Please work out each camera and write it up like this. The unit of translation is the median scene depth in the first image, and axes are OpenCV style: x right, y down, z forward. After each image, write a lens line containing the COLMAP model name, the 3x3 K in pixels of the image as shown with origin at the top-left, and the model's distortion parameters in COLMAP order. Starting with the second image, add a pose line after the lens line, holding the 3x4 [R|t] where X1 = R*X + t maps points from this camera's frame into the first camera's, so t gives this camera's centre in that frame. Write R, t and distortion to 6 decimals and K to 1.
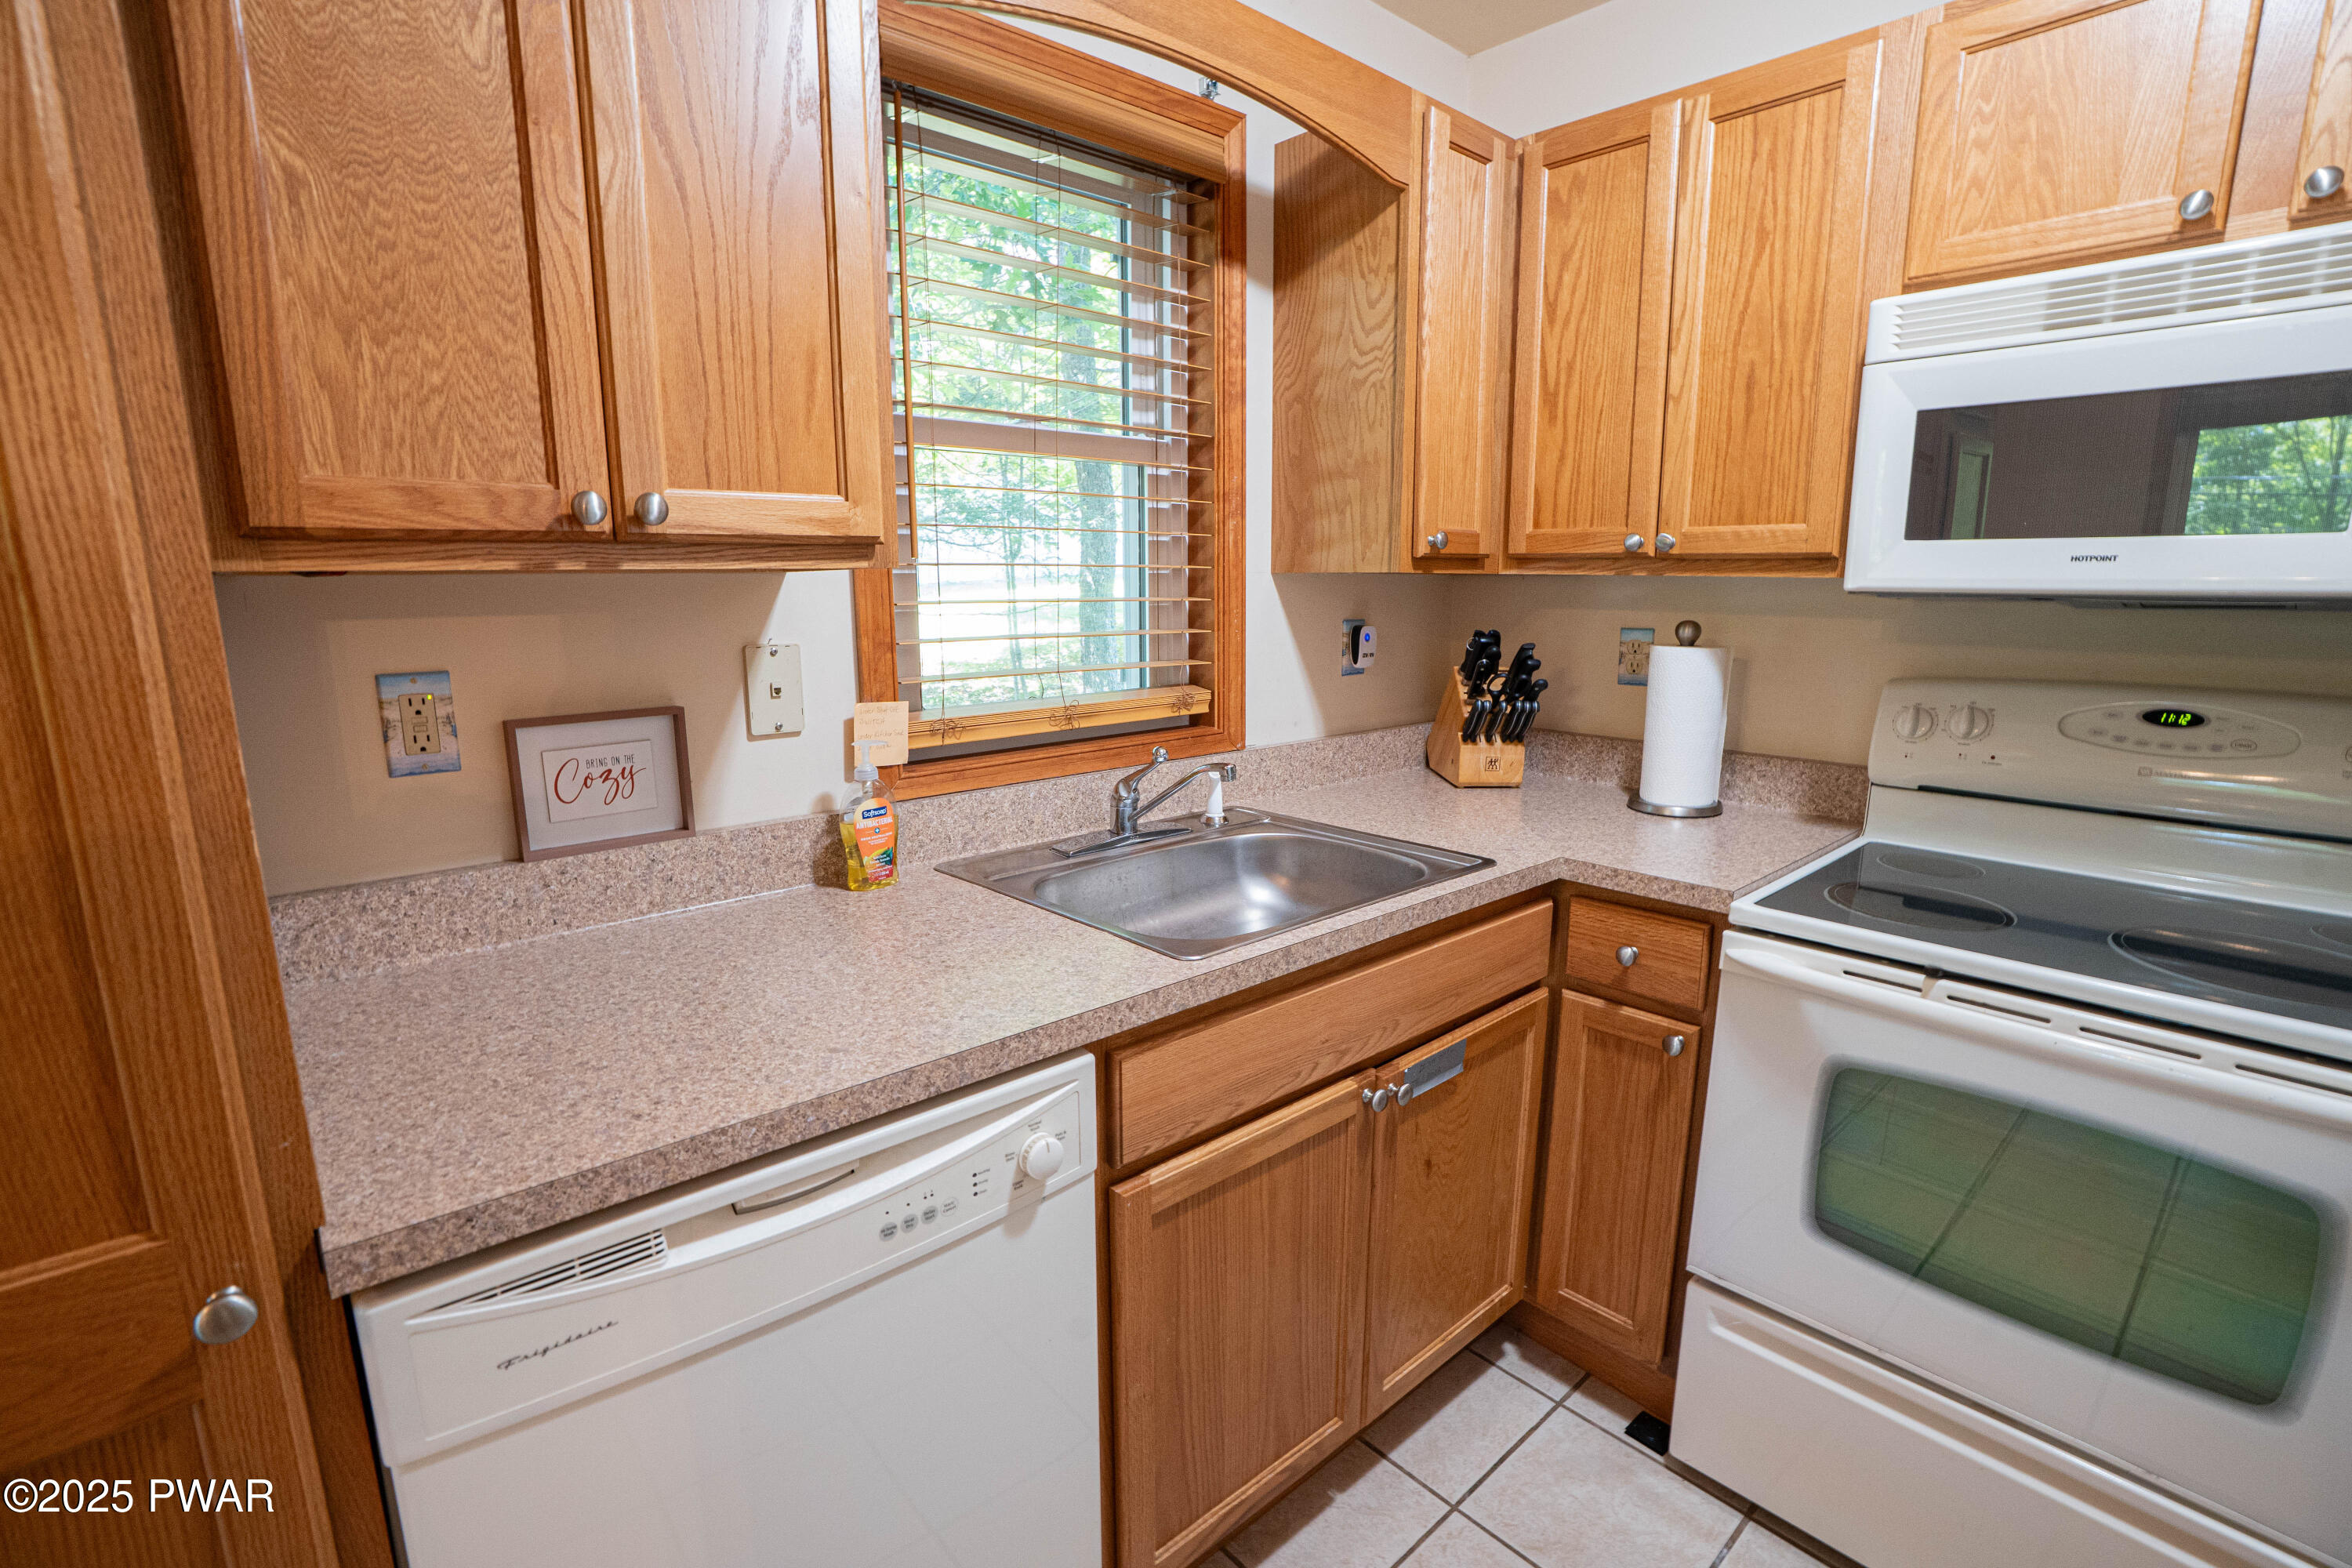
lens RADIAL K [[1094.7, 0, 1176.0], [0, 1094.7, 784.0], [0, 0, 1]] dist [-0.075970, 0.034529]
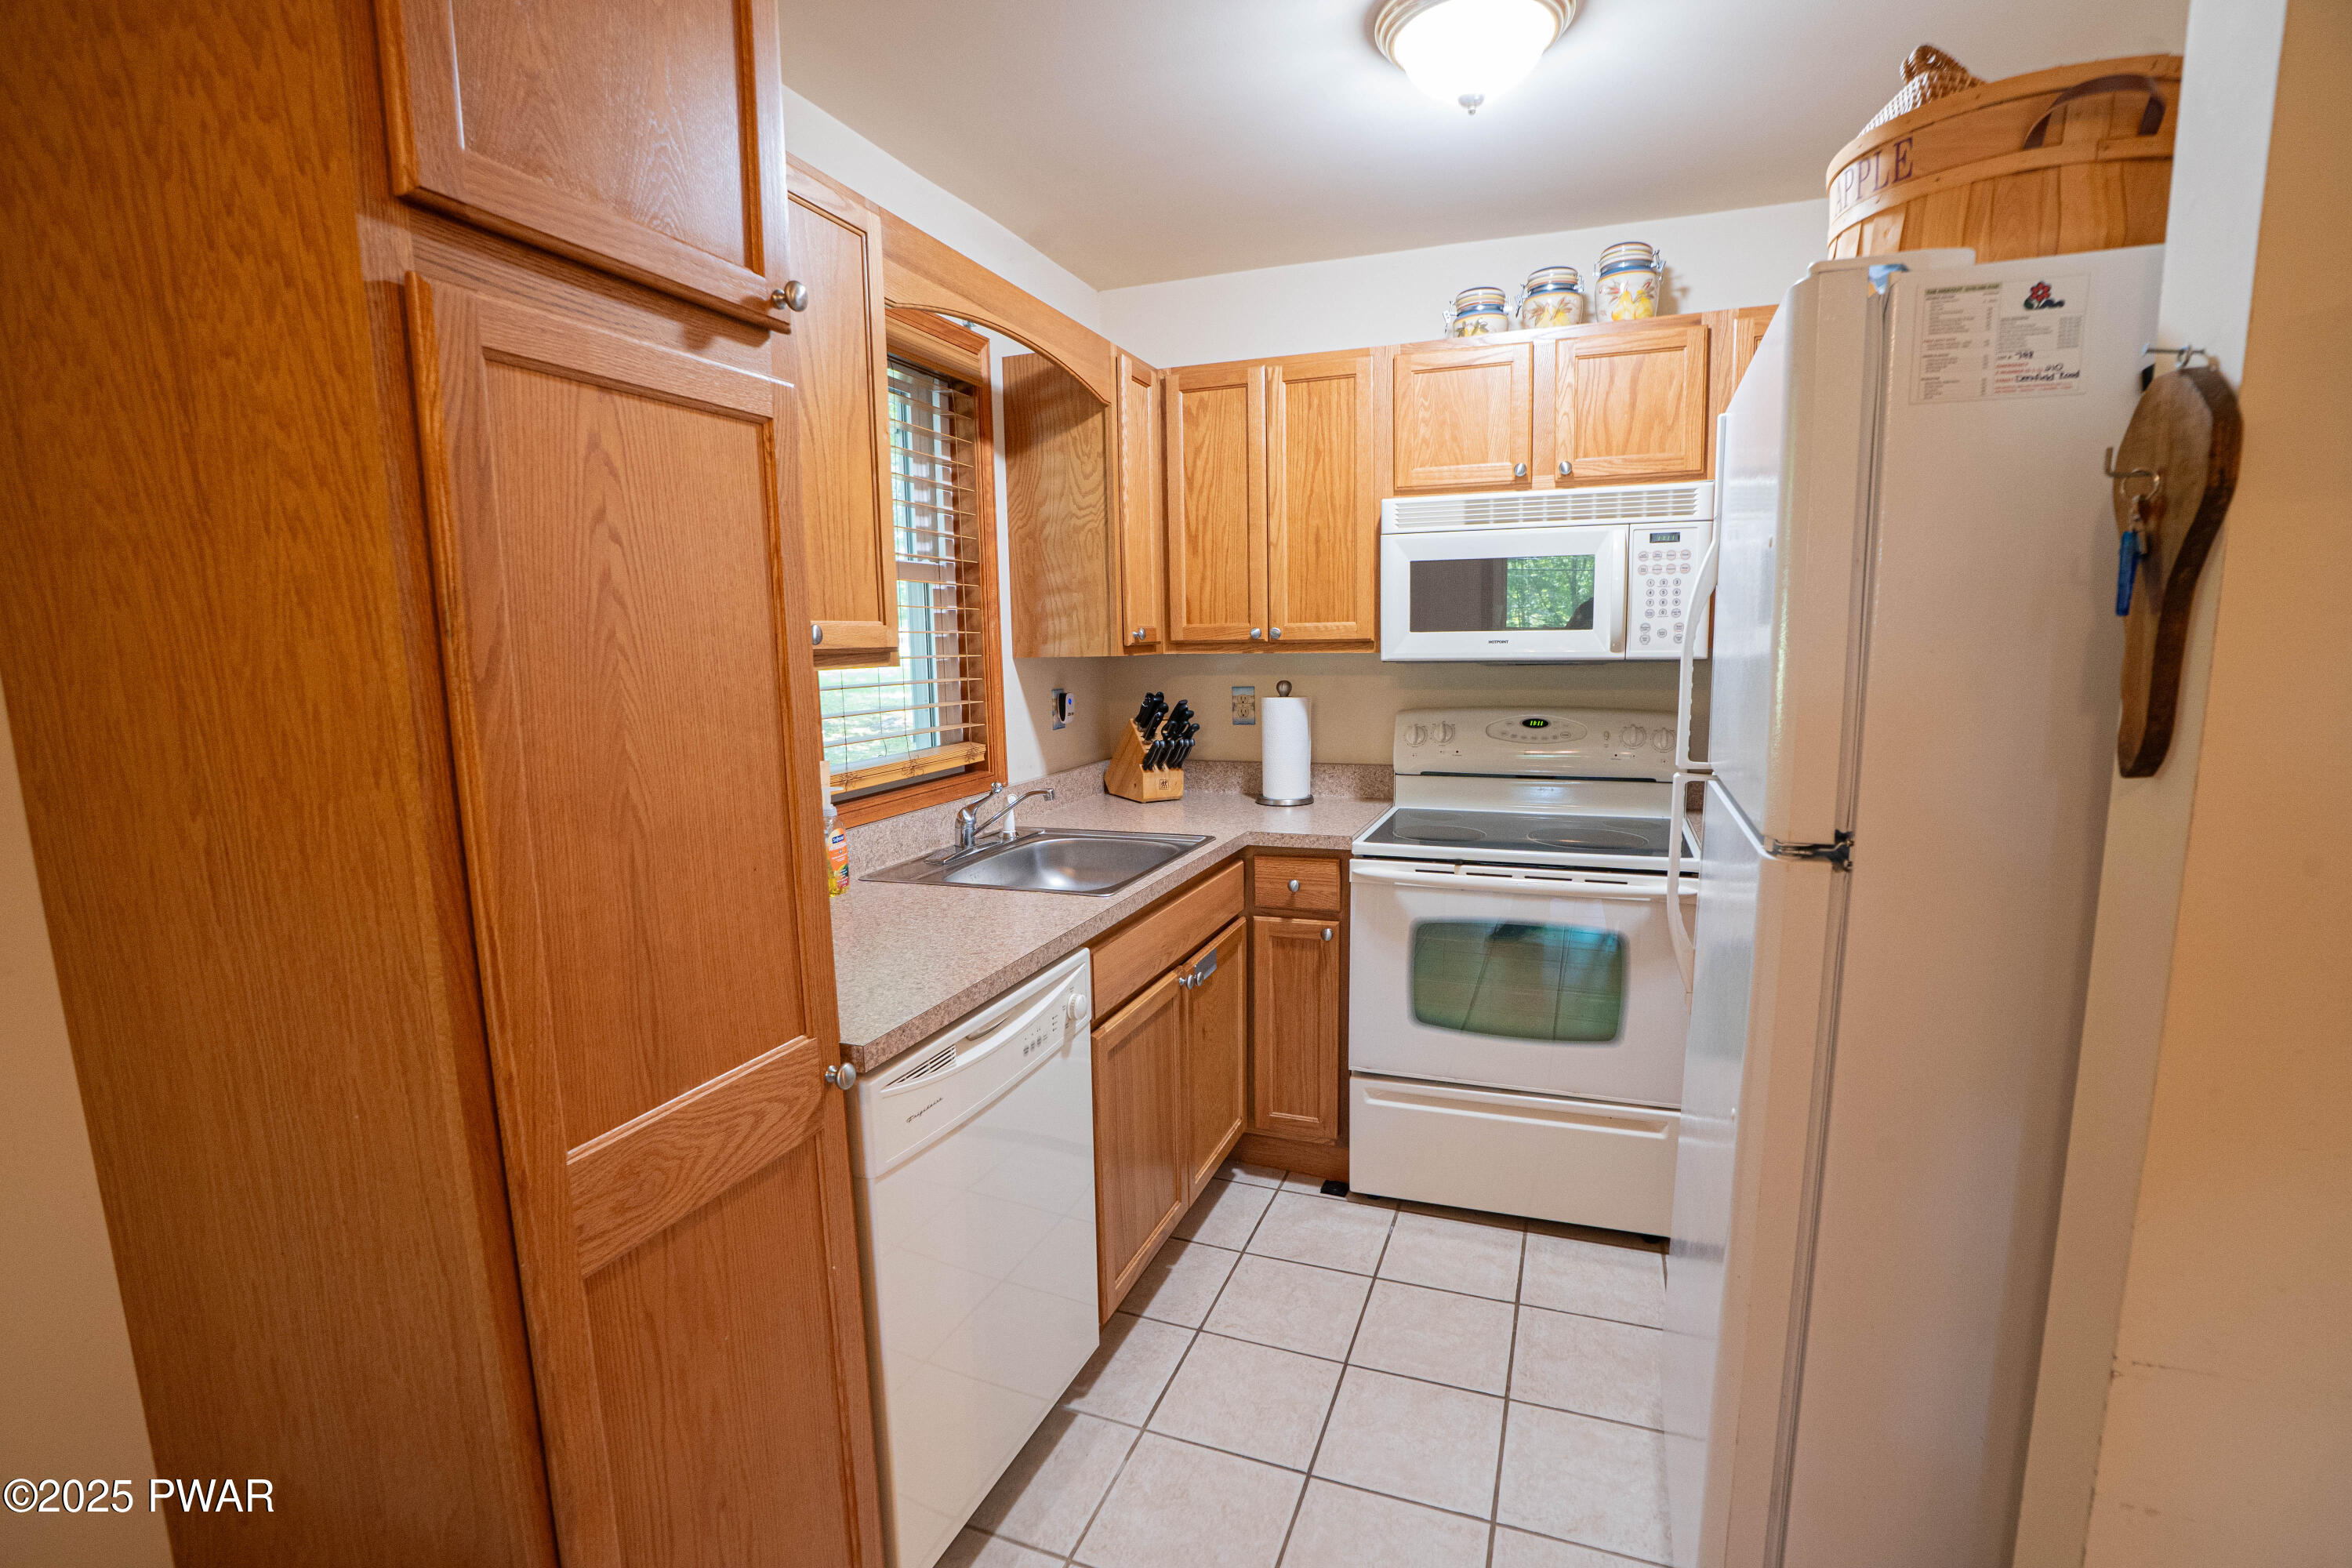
lens RADIAL K [[1094.7, 0, 1176.0], [0, 1094.7, 784.0], [0, 0, 1]] dist [-0.075970, 0.034529]
pose [[0.889013, -0.075294, 0.451648, -0.425926], [0.101947, 0.994176, -0.034931, 0.040484], [-0.446388, 0.077098, 0.891512, -0.364937]]
